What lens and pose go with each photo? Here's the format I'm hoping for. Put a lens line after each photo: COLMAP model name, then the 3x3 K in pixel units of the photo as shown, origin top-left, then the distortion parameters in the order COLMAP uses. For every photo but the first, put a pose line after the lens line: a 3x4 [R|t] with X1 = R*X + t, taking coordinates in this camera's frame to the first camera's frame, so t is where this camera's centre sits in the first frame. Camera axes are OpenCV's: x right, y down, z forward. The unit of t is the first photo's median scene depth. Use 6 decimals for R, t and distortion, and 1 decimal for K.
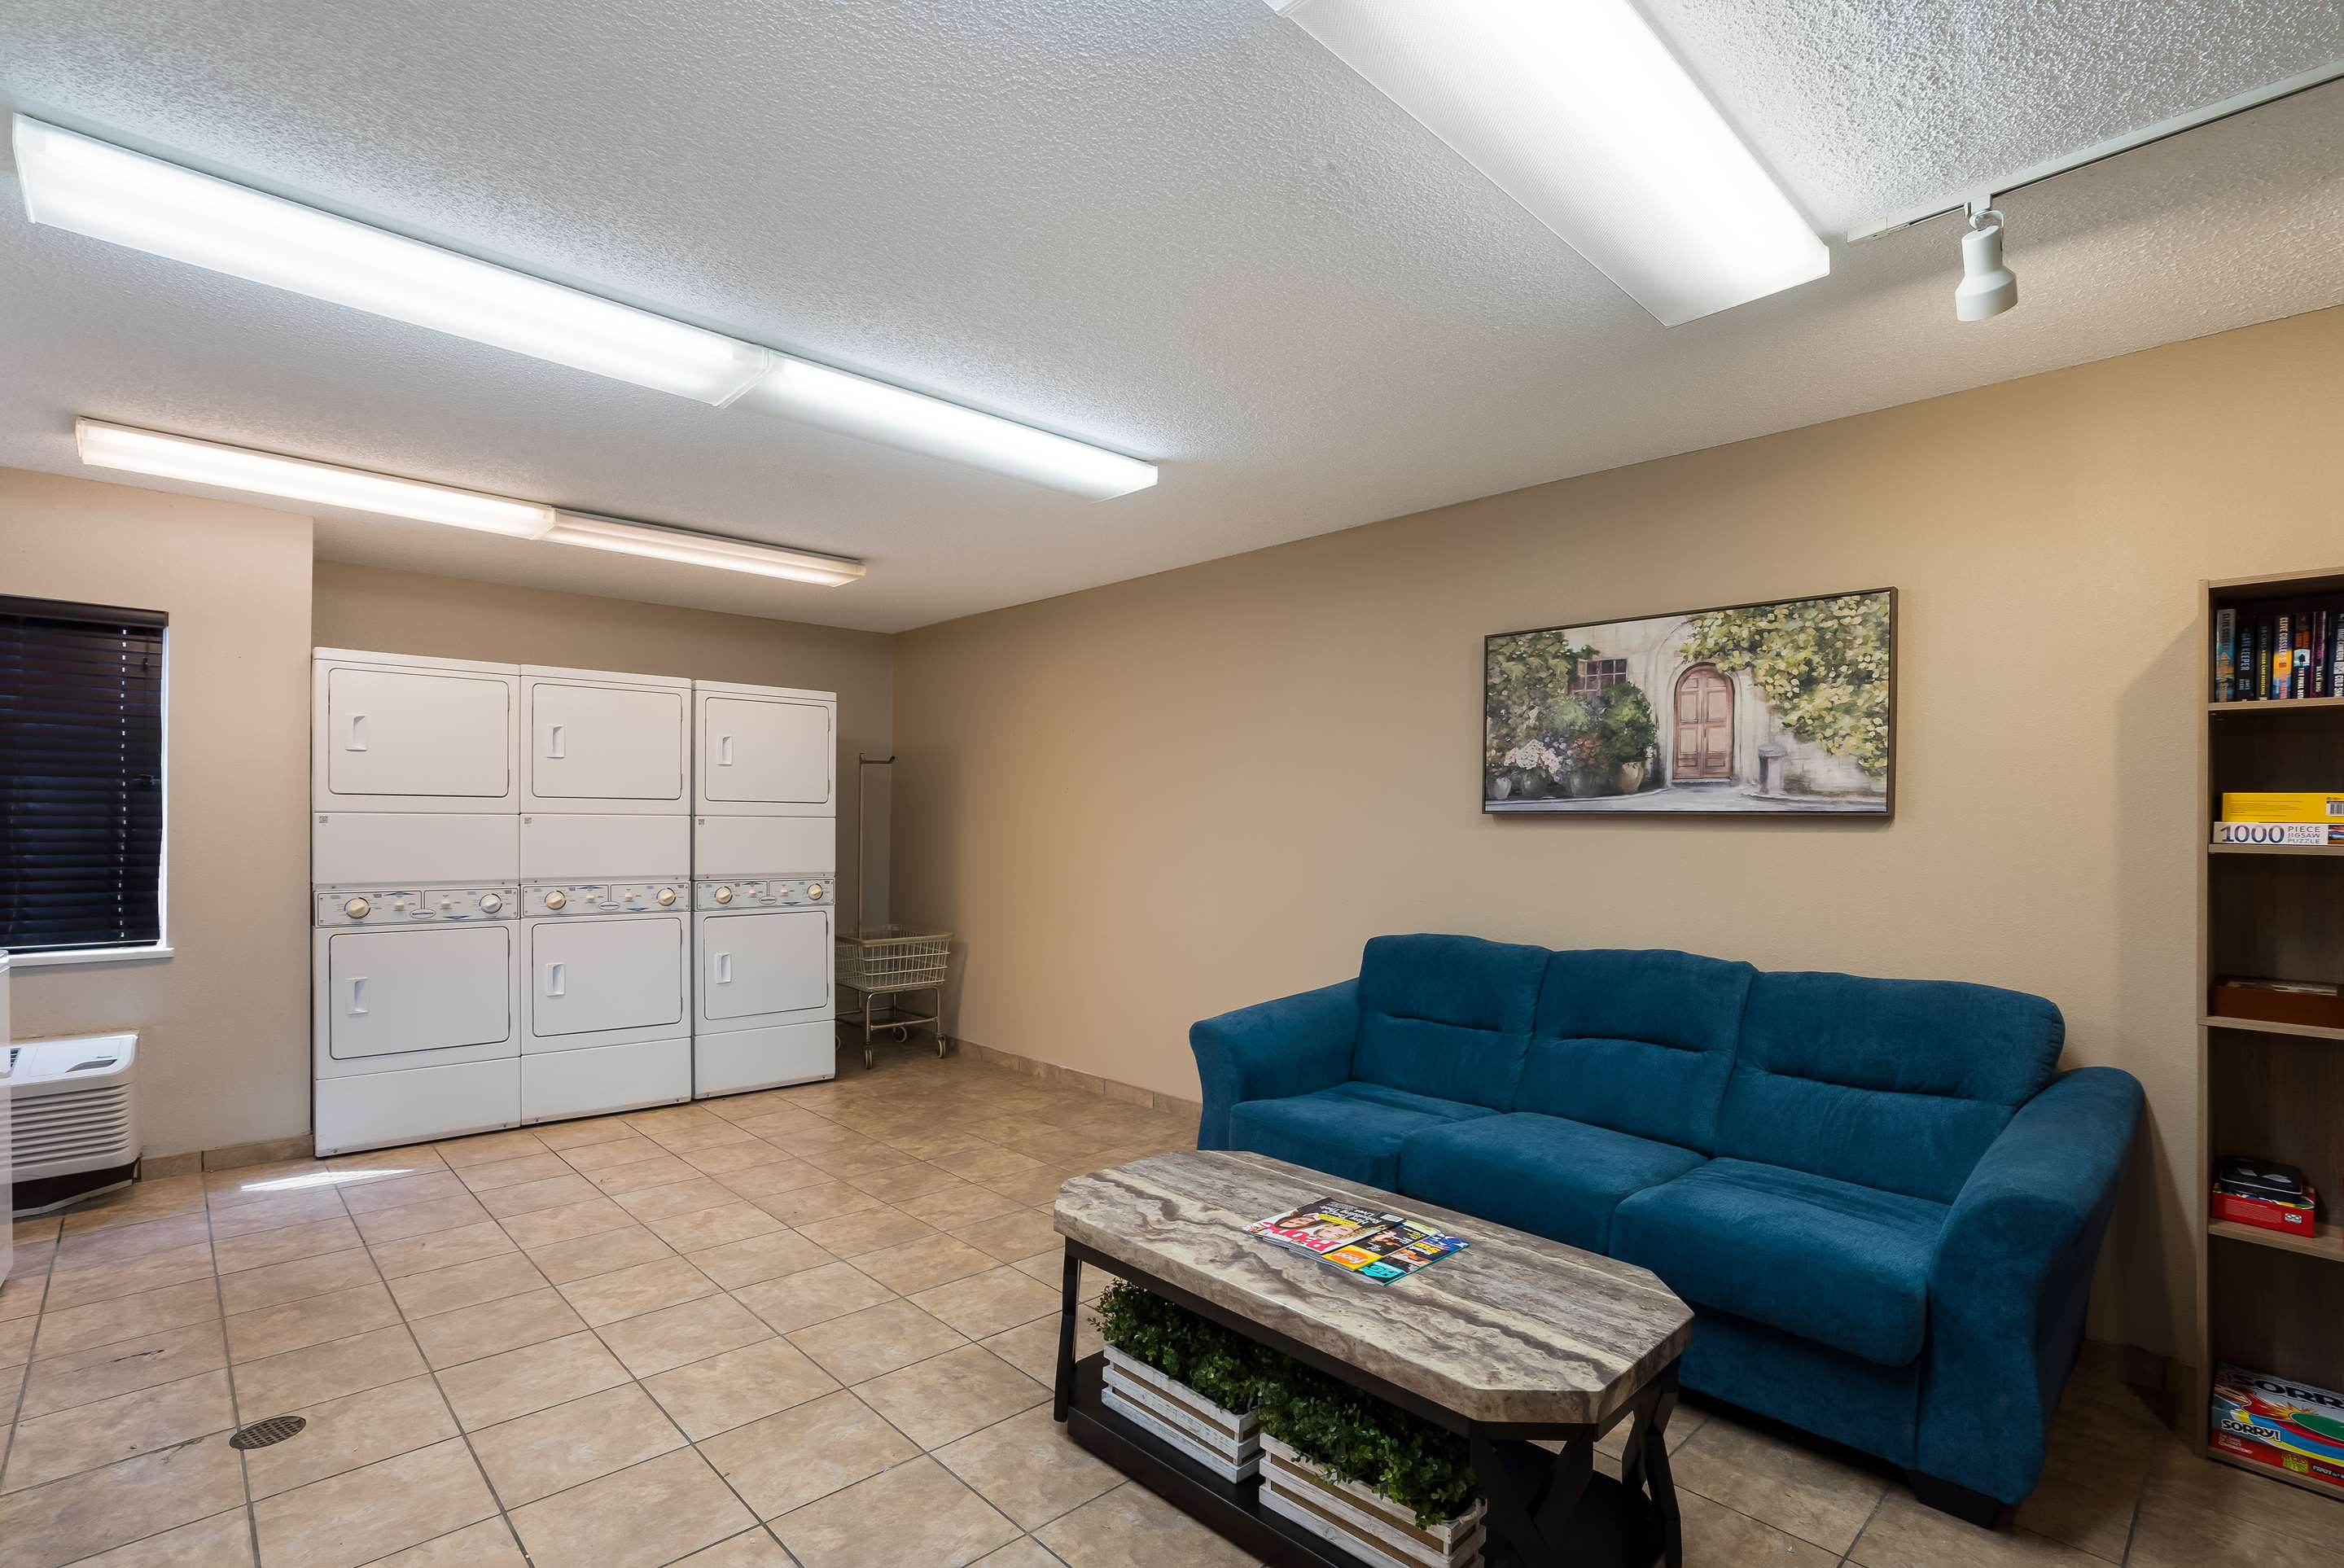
lens RADIAL K [[1075.8, 0, 1171.2], [0, 1075.8, 830.5], [0, 0, 1]] dist [-0.055141, 0.024856]
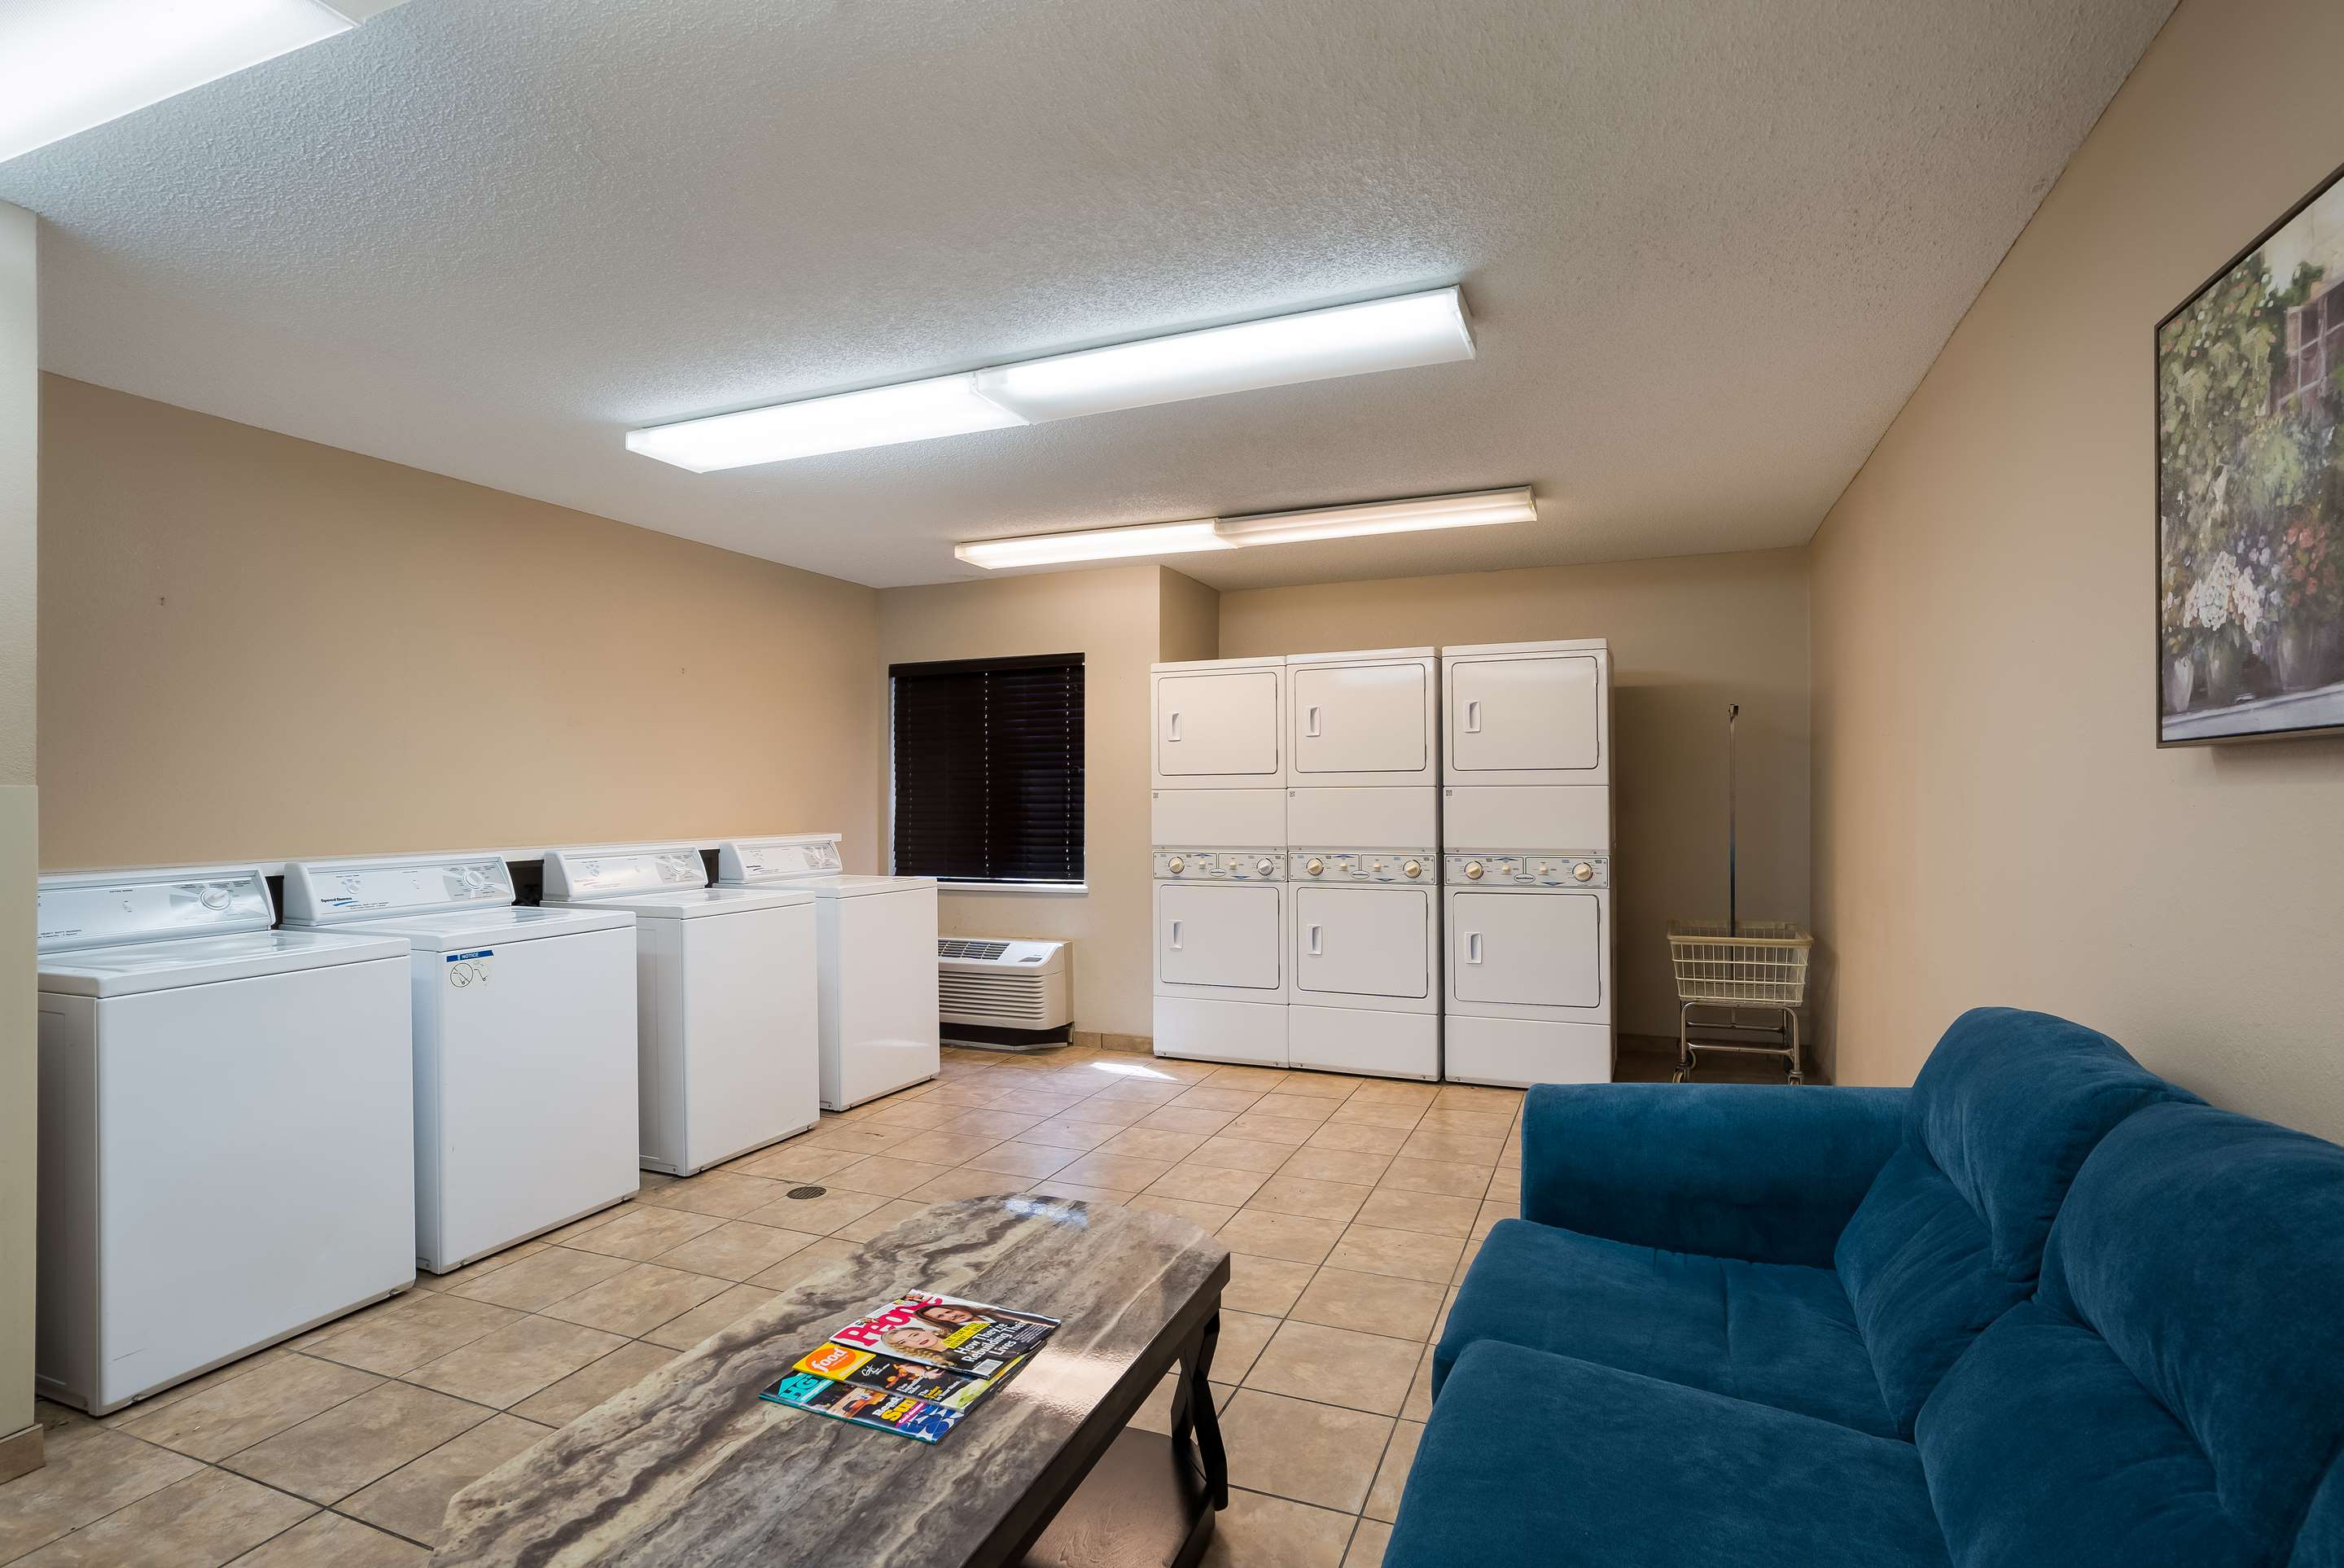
lens RADIAL K [[1142.2, 0, 1172.0], [0, 1142.2, 784.0], [0, 0, 1]] dist [-0.045782, 0.026697]
pose [[0.420062, -0.021250, -0.907246, 0.527982], [0.005682, 0.999768, -0.020786, 0.005480], [0.907477, 0.003576, 0.420086, 0.464286]]
